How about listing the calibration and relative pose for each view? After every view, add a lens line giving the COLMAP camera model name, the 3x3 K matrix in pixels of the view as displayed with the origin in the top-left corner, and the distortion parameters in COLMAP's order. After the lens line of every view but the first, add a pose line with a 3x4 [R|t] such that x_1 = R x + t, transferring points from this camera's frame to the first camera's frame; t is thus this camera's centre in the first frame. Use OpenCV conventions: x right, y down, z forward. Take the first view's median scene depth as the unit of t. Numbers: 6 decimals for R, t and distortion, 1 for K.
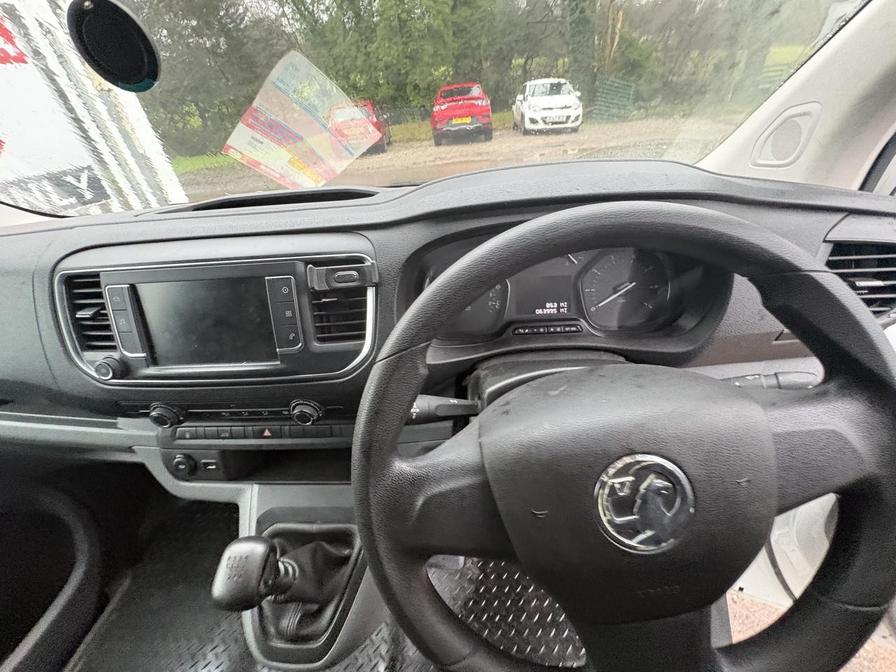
lens RADIAL K [[355.2, 0, 448.6], [0, 355.2, 336.0], [0, 0, 1]] dist [-0.000483, -0.000378]
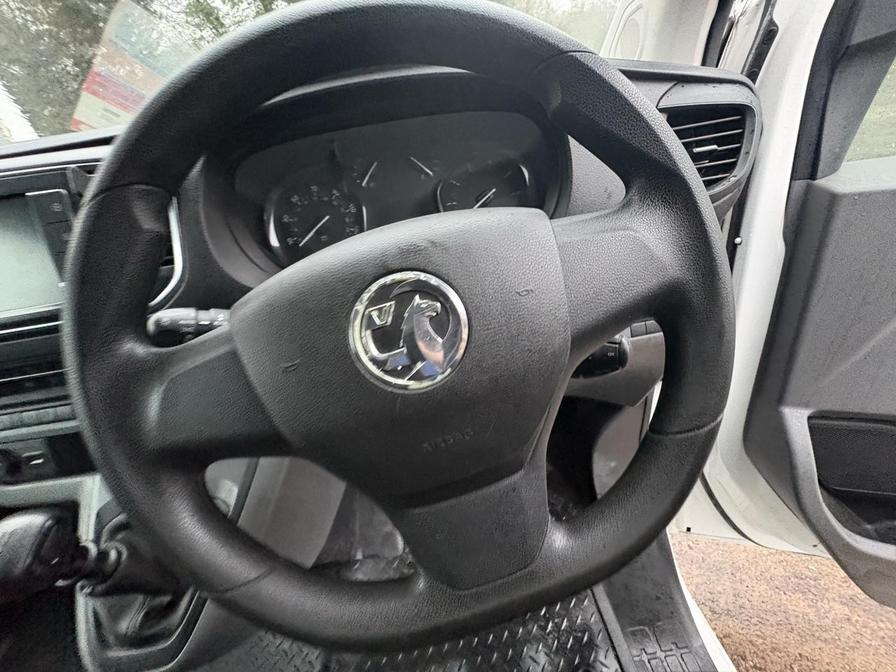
lens RADIAL K [[355.2, 0, 448.8], [0, 355.2, 336.8], [0, 0, 1]] dist [-0.000483, -0.000378]
pose [[0.988180, -0.120213, 0.095126, 0.327136], [0.123069, 0.992090, -0.024735, 0.302181], [-0.091400, 0.036149, 0.995158, 0.106789]]
